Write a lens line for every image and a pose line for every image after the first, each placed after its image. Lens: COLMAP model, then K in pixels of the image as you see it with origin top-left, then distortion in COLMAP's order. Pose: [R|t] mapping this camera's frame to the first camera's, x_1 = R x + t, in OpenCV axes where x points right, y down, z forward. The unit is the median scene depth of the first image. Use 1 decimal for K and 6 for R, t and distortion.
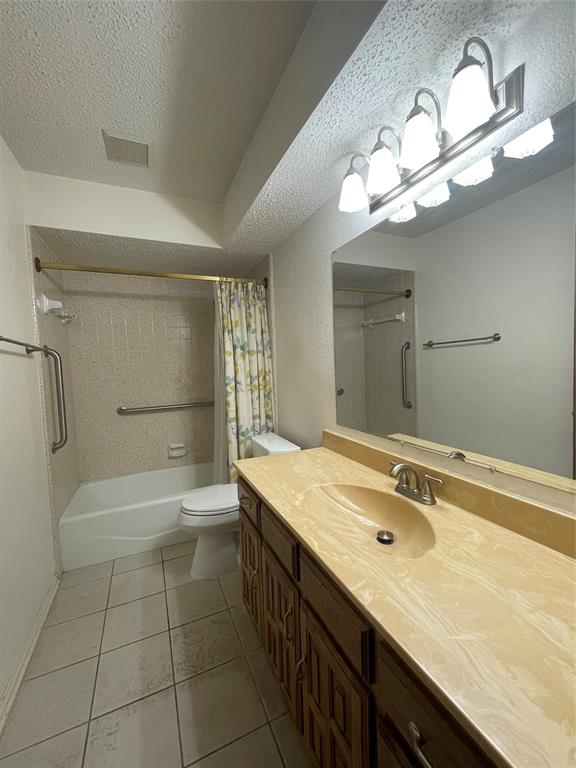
lens RADIAL K [[309.3, 0, 288.0], [0, 309.3, 384.0], [0, 0, 1]] dist [-0.005713, 0.000464]
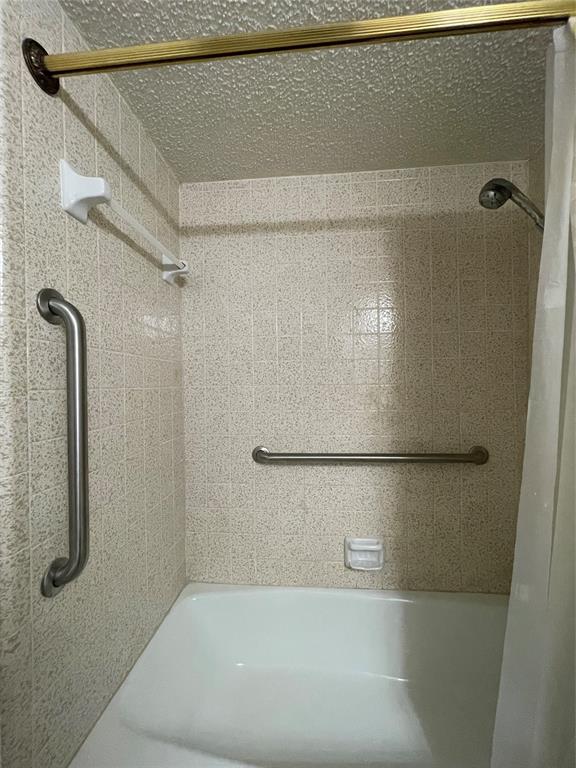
lens RADIAL K [[309.3, 0, 288.0], [0, 309.3, 384.0], [0, 0, 1]] dist [-0.005713, 0.000464]
pose [[0.870141, 0.023403, -0.492246, -0.258452], [-0.050117, 0.997895, -0.041147, -0.009403], [0.490247, 0.060473, 0.869483, 0.585202]]
